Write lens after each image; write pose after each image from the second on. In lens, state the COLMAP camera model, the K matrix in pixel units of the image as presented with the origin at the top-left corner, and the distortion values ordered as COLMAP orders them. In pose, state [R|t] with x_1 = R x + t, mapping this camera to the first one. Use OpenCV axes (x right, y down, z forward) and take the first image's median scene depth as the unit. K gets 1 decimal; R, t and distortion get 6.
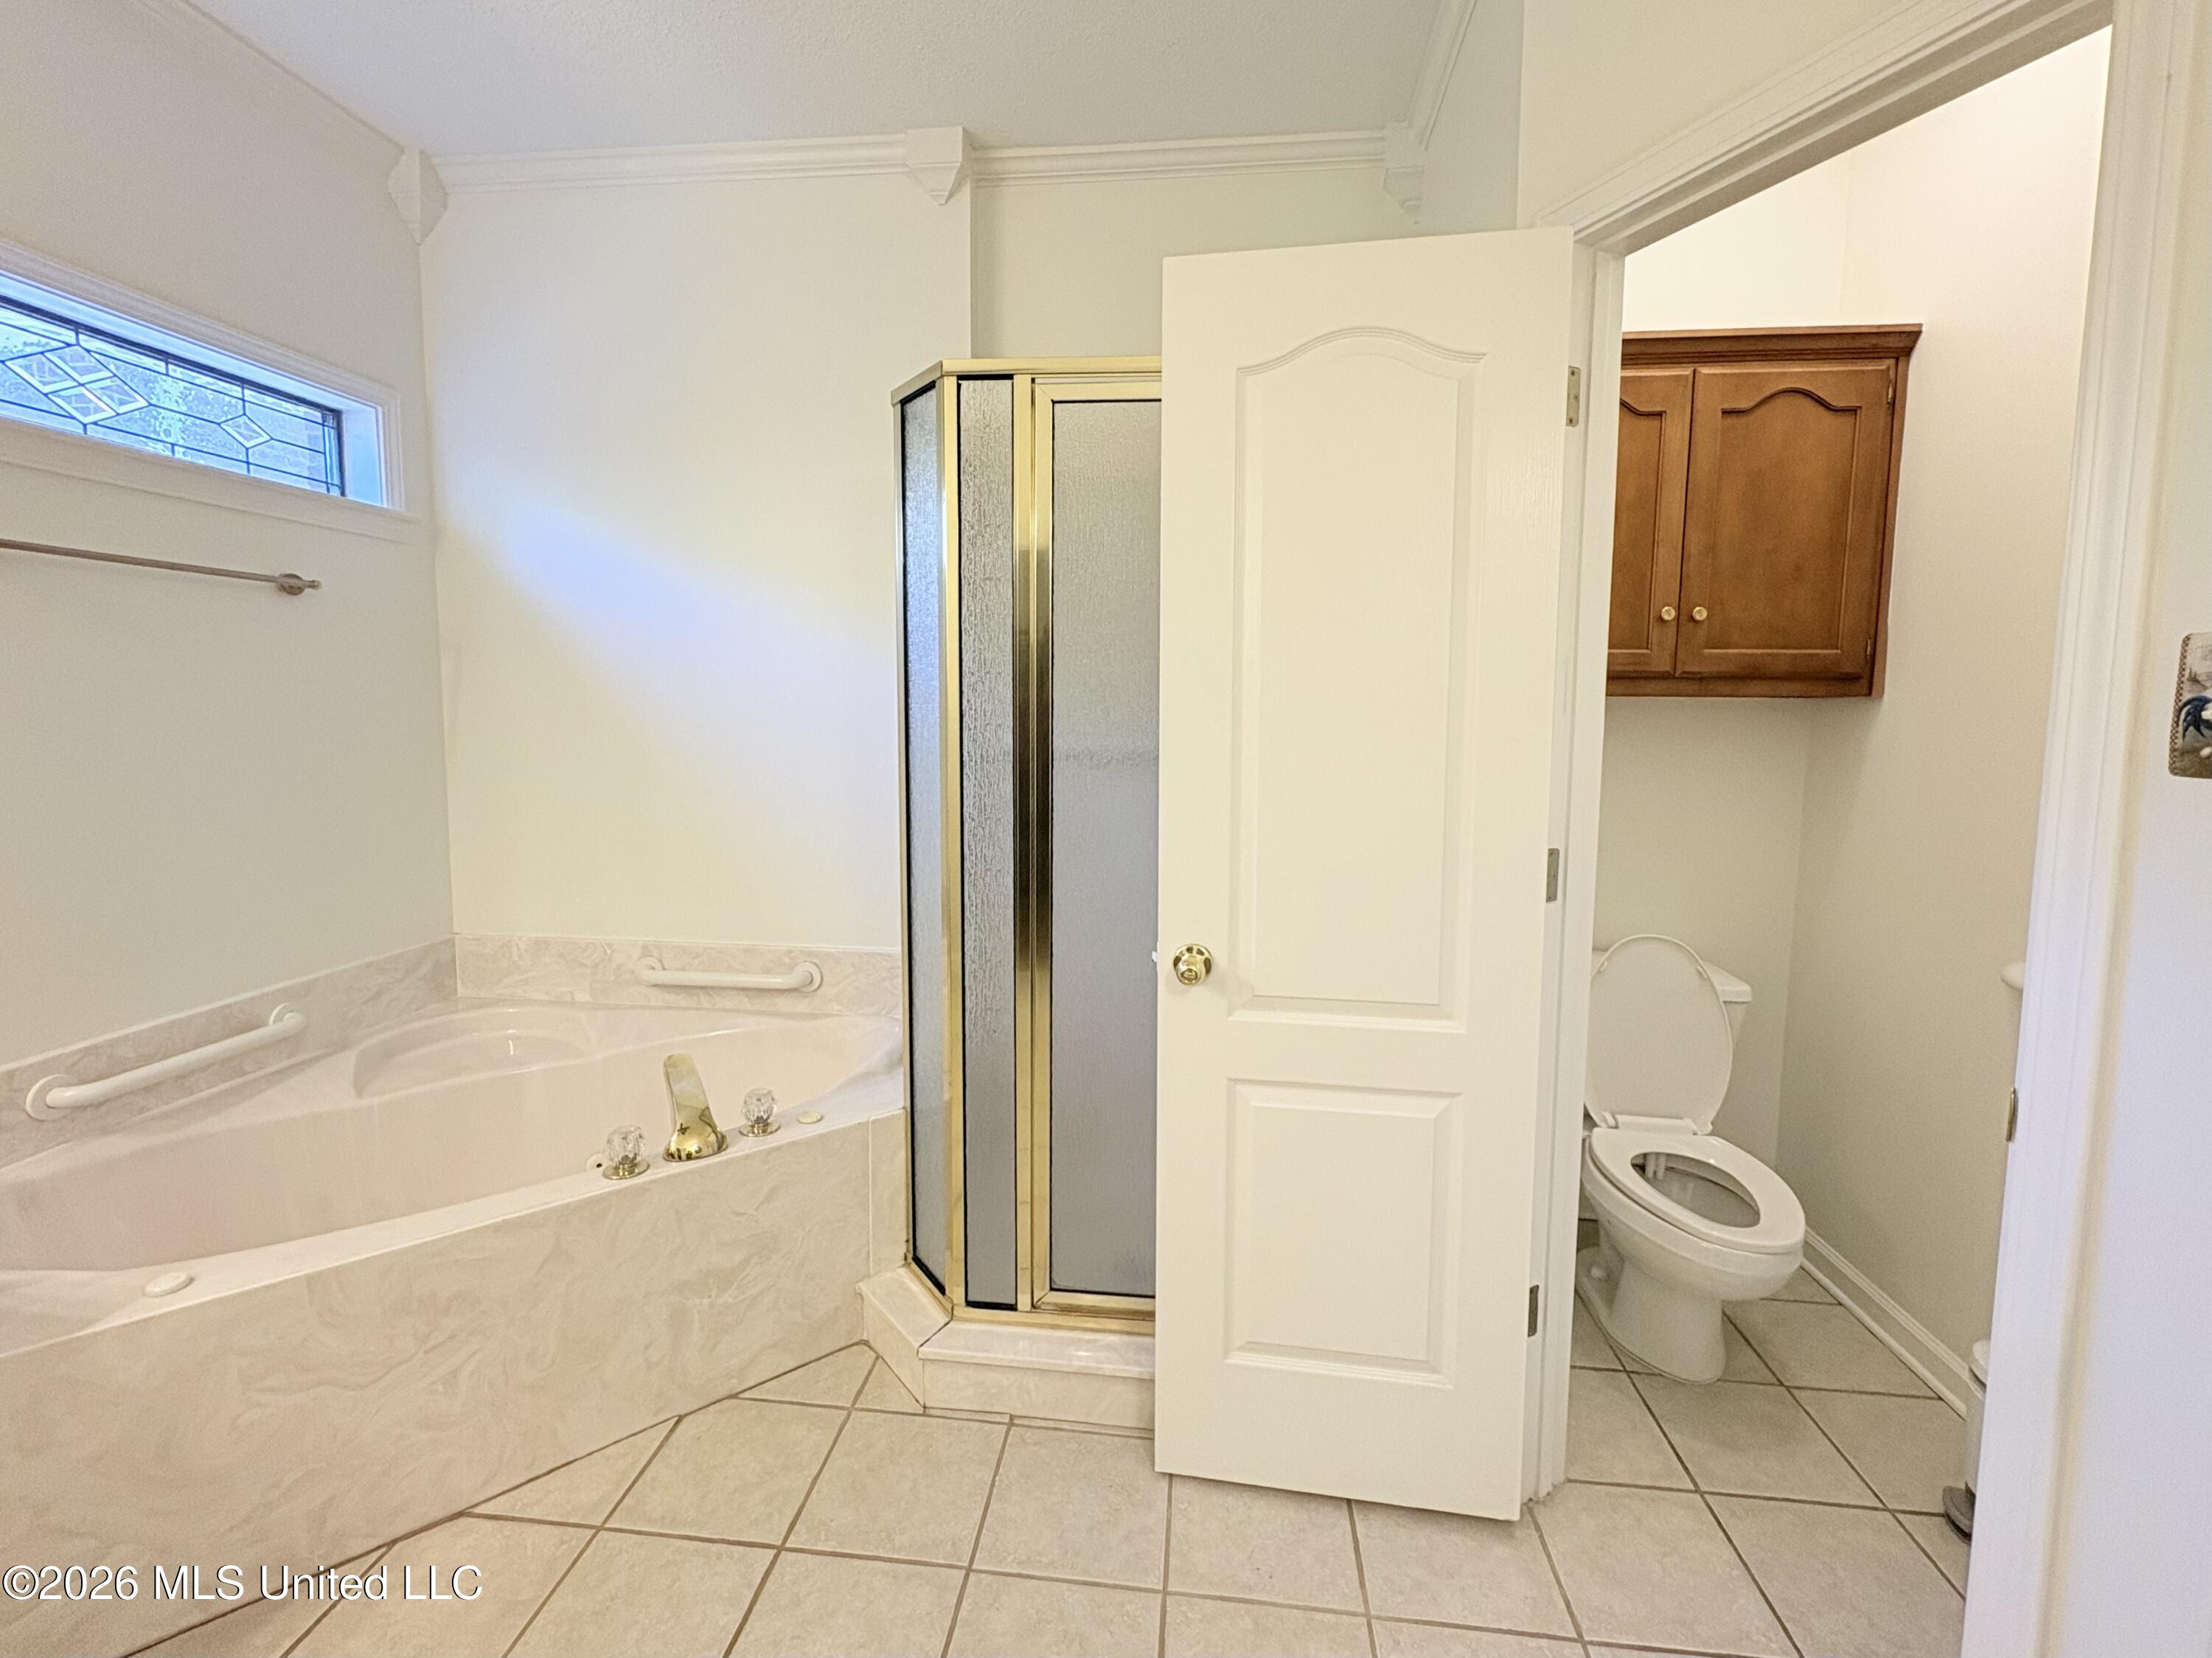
lens RADIAL K [[890.2, 0, 1125.9], [0, 890.2, 824.1], [0, 0, 1]] dist [-0.002778, -0.000671]
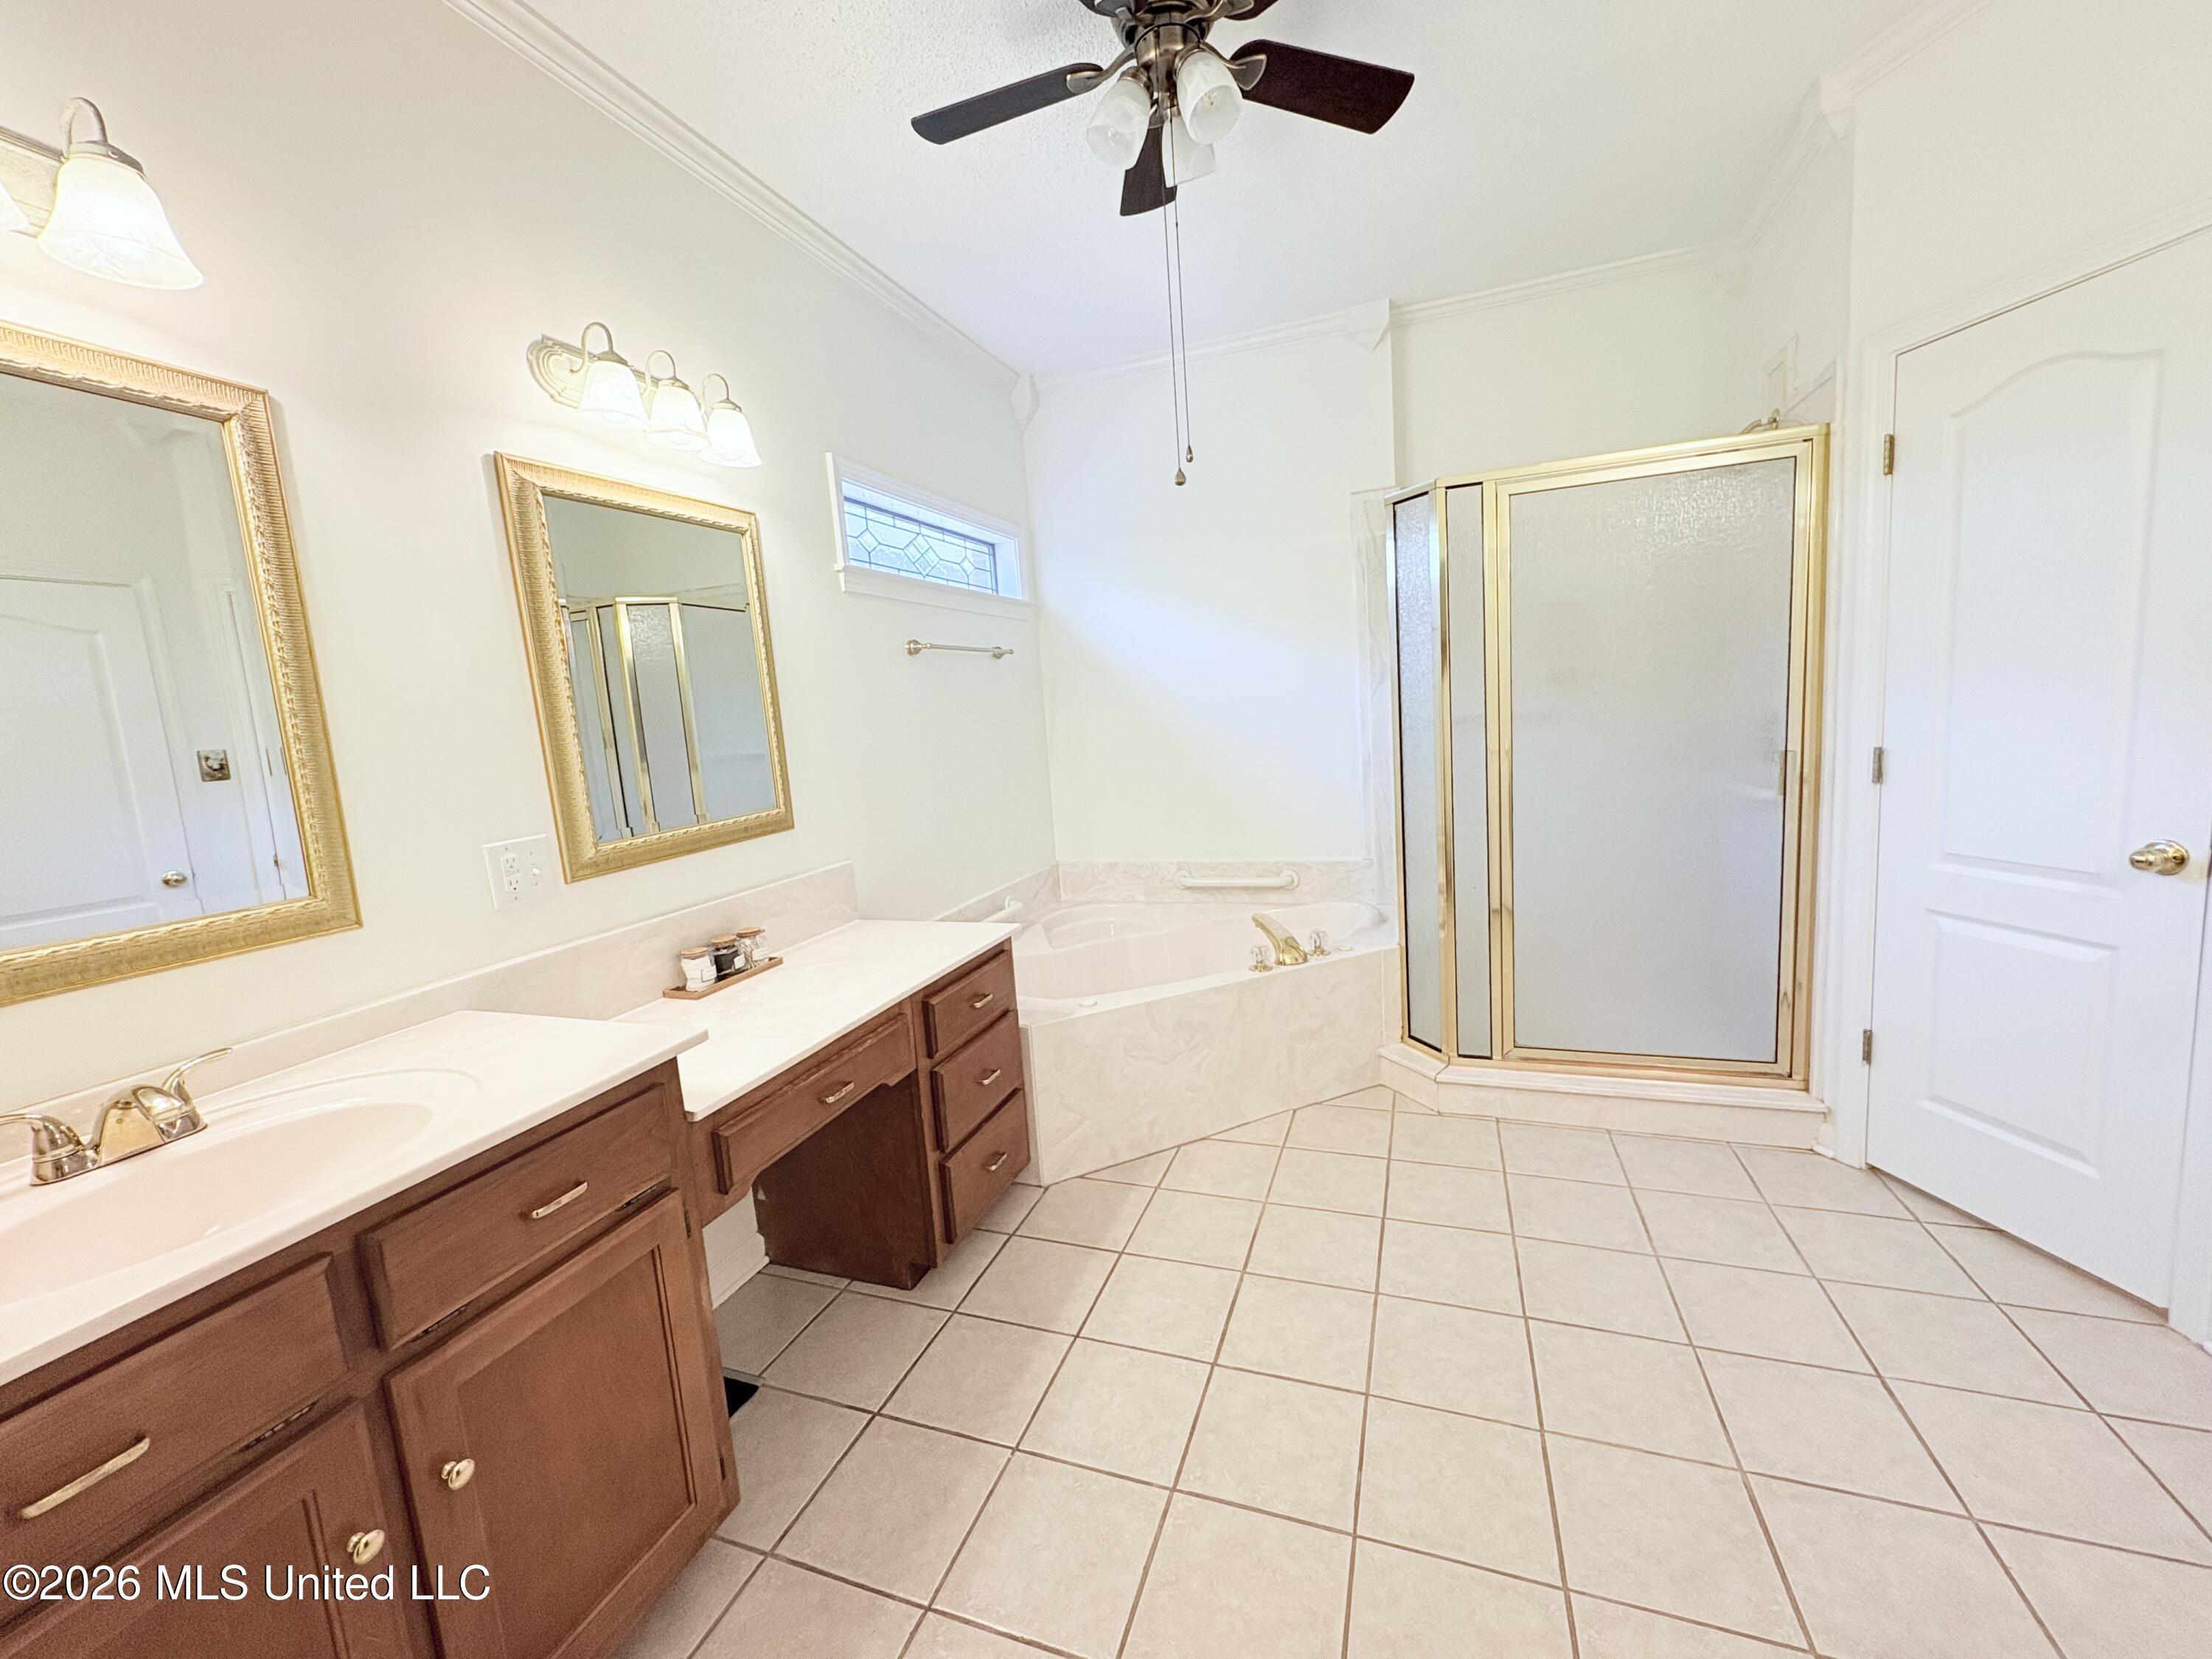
lens RADIAL K [[890.3, 0, 1075.1], [0, 890.3, 853.8], [0, 0, 1]] dist [-0.002778, -0.000671]
pose [[0.967246, -0.039861, -0.250692, -0.431911], [0.049872, 0.998187, 0.033707, 0.077515], [0.248894, -0.045106, 0.967480, -0.736645]]
